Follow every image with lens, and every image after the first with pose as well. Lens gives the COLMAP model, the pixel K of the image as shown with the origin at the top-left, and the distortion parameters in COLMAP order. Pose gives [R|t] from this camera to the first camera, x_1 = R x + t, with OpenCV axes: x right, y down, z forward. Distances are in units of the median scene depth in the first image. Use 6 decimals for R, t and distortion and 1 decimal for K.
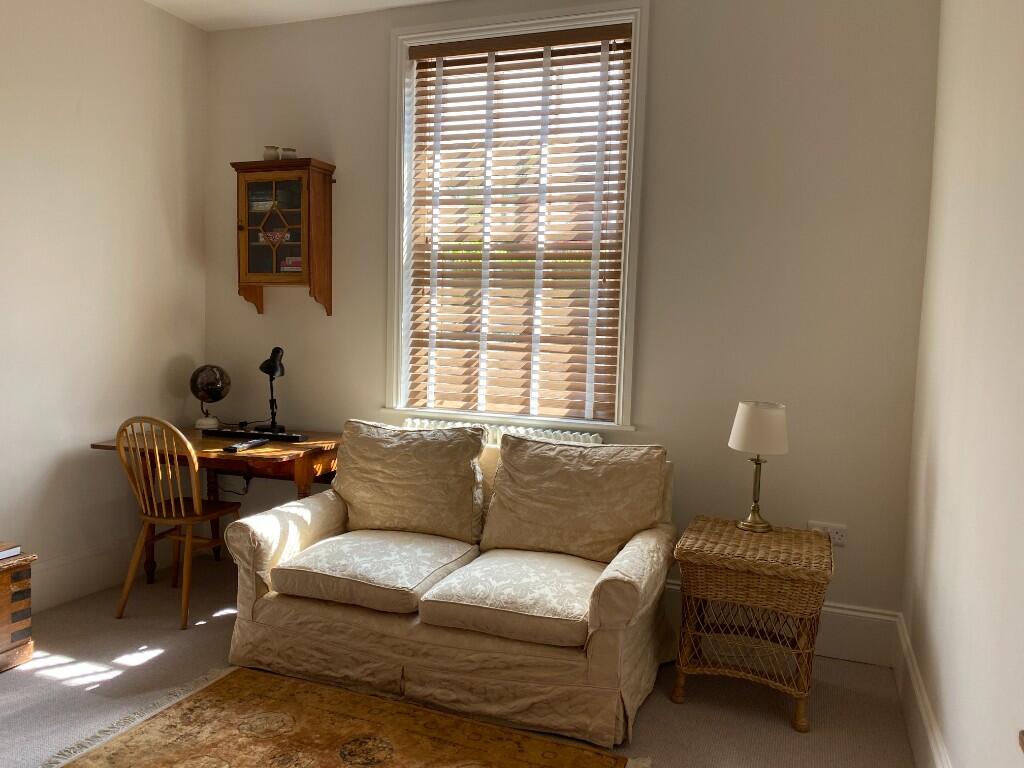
lens RADIAL K [[778.8, 0, 512.0], [0, 778.8, 384.0], [0, 0, 1]] dist [-0.000297, -0.001636]
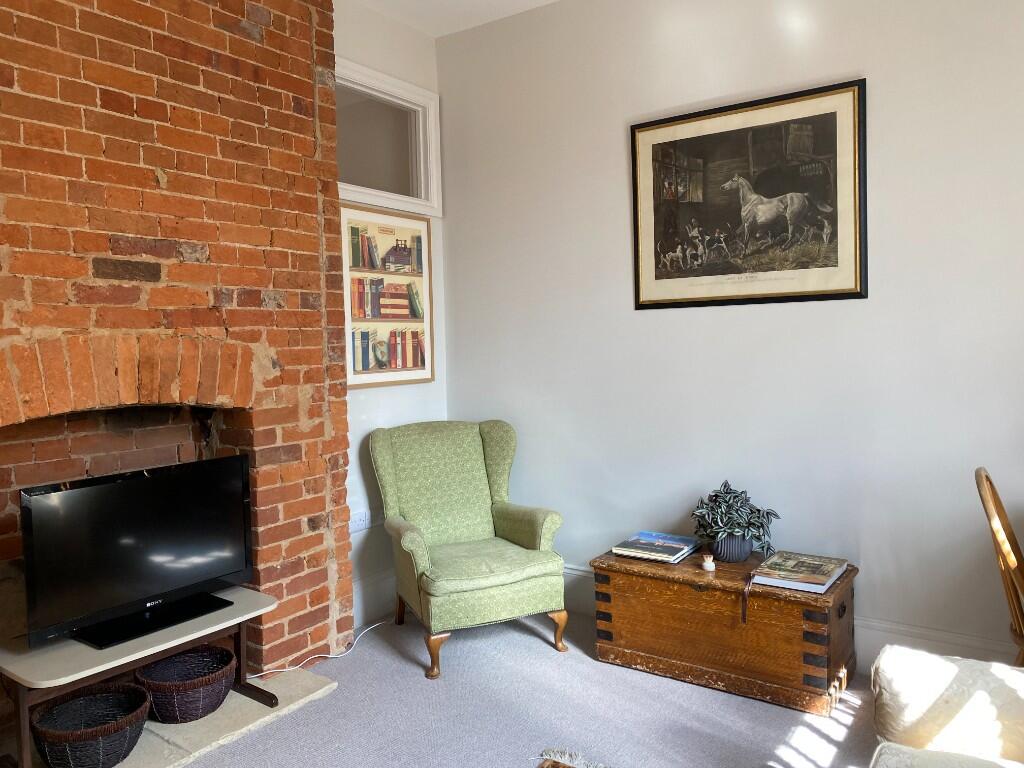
lens RADIAL K [[778.8, 0, 512.0], [0, 778.8, 384.0], [0, 0, 1]] dist [-0.000297, -0.001636]
pose [[-0.251138, 0.028194, -0.967541, 0.325900], [-0.070787, 0.996364, 0.047408, -0.041583], [0.965359, 0.080395, -0.248229, 0.852453]]
